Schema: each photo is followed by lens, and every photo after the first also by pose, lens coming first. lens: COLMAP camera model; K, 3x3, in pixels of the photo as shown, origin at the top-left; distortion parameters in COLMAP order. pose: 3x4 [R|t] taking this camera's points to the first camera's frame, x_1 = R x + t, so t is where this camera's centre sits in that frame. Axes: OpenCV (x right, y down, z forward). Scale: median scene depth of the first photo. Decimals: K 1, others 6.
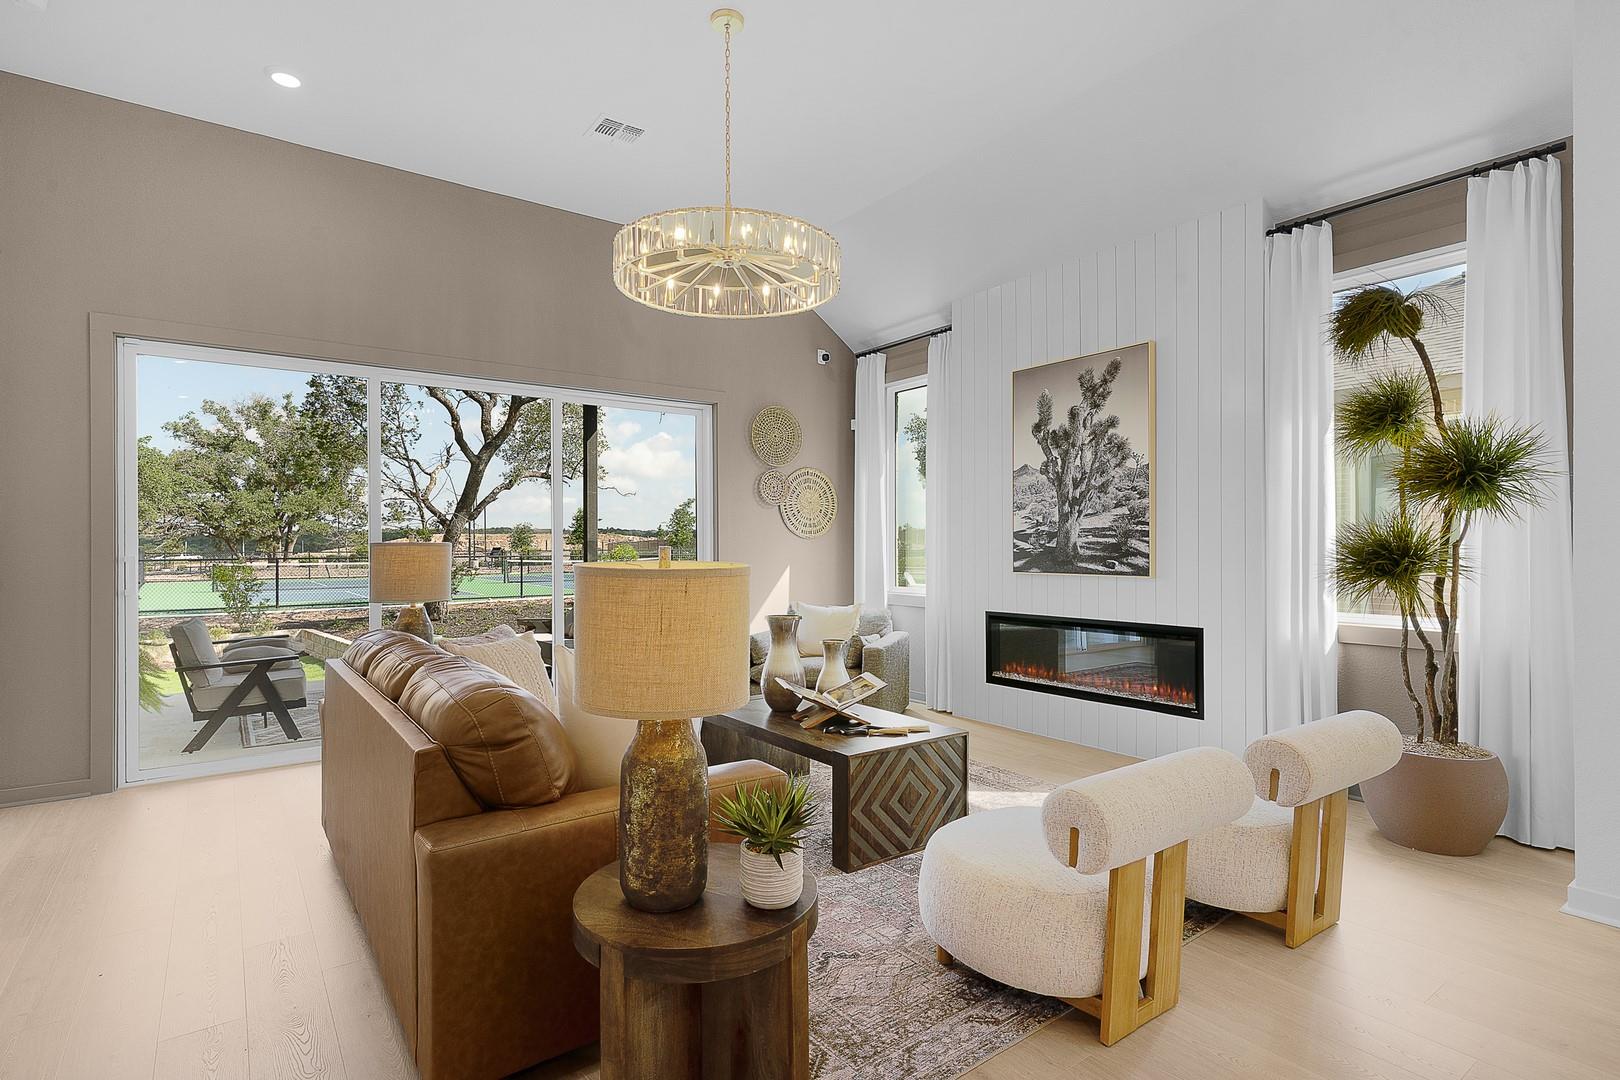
lens RADIAL K [[797.3, 0, 822.6], [0, 797.3, 546.8], [0, 0, 1]] dist [0.011338, -0.002216]
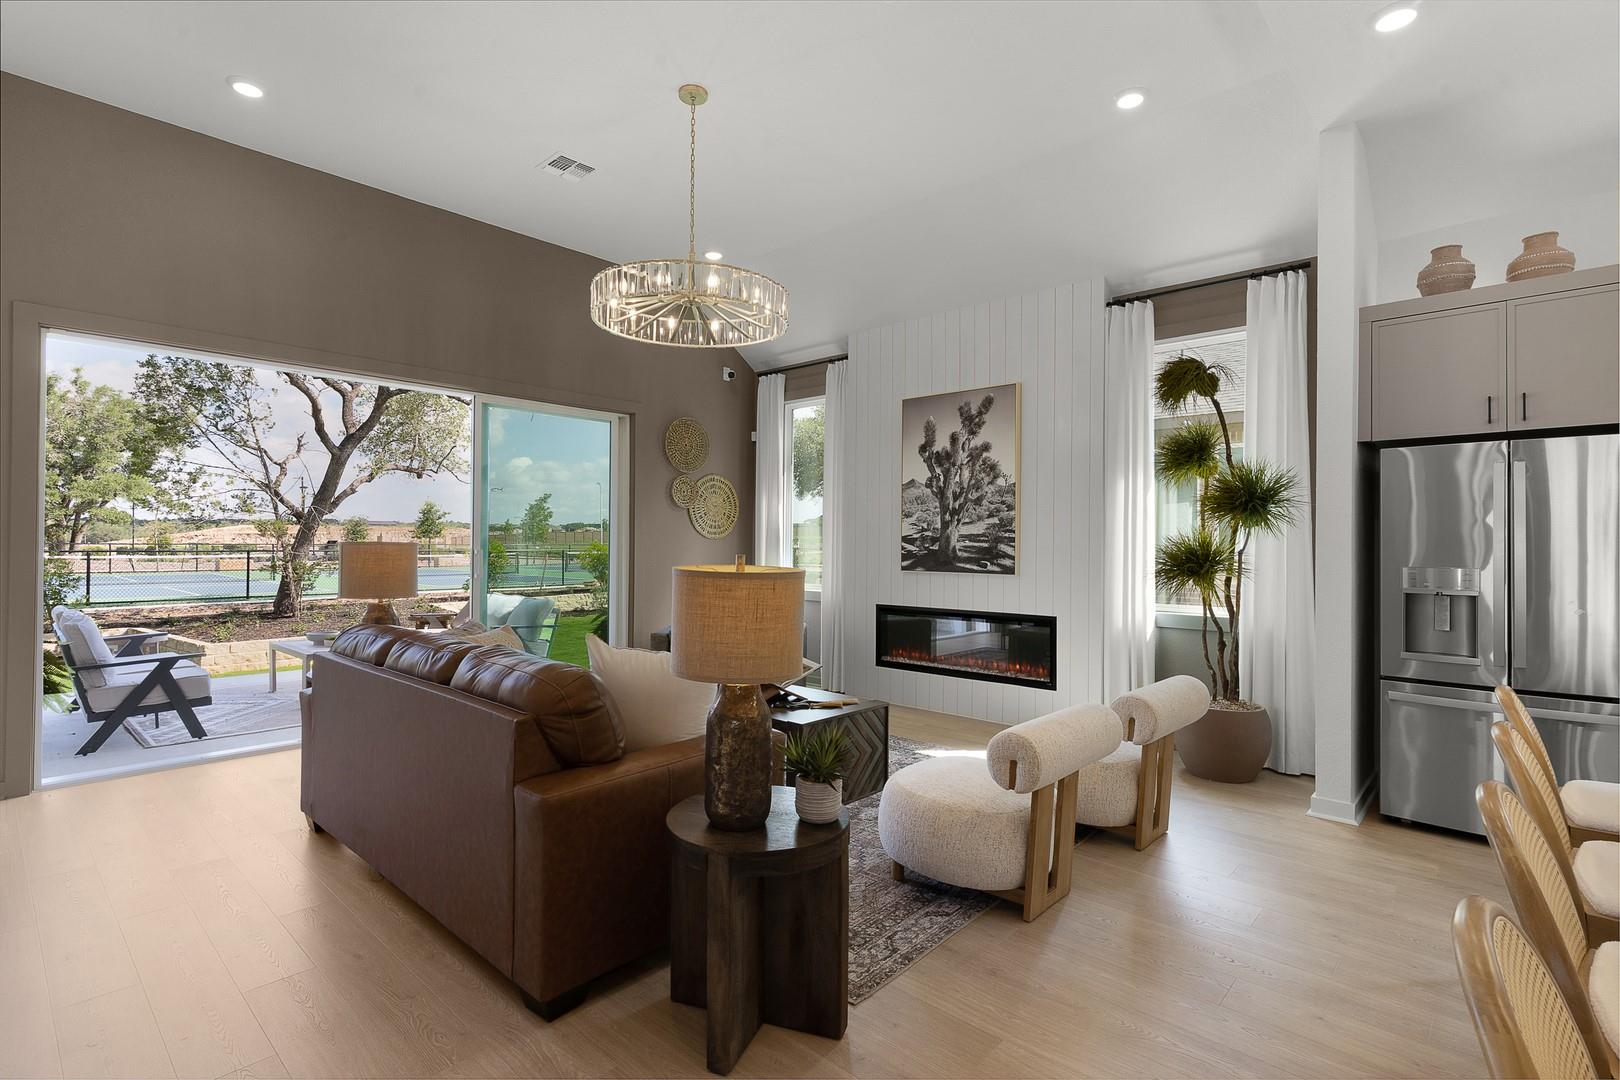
lens RADIAL K [[797.3, 0, 801.8], [0, 797.3, 538.1], [0, 0, 1]] dist [0.011338, -0.002216]
pose [[0.979784, 0.011566, 0.199724, -0.177831], [-0.010723, 0.999928, -0.005300, -0.010558], [-0.199771, 0.003051, 0.979838, -0.151177]]
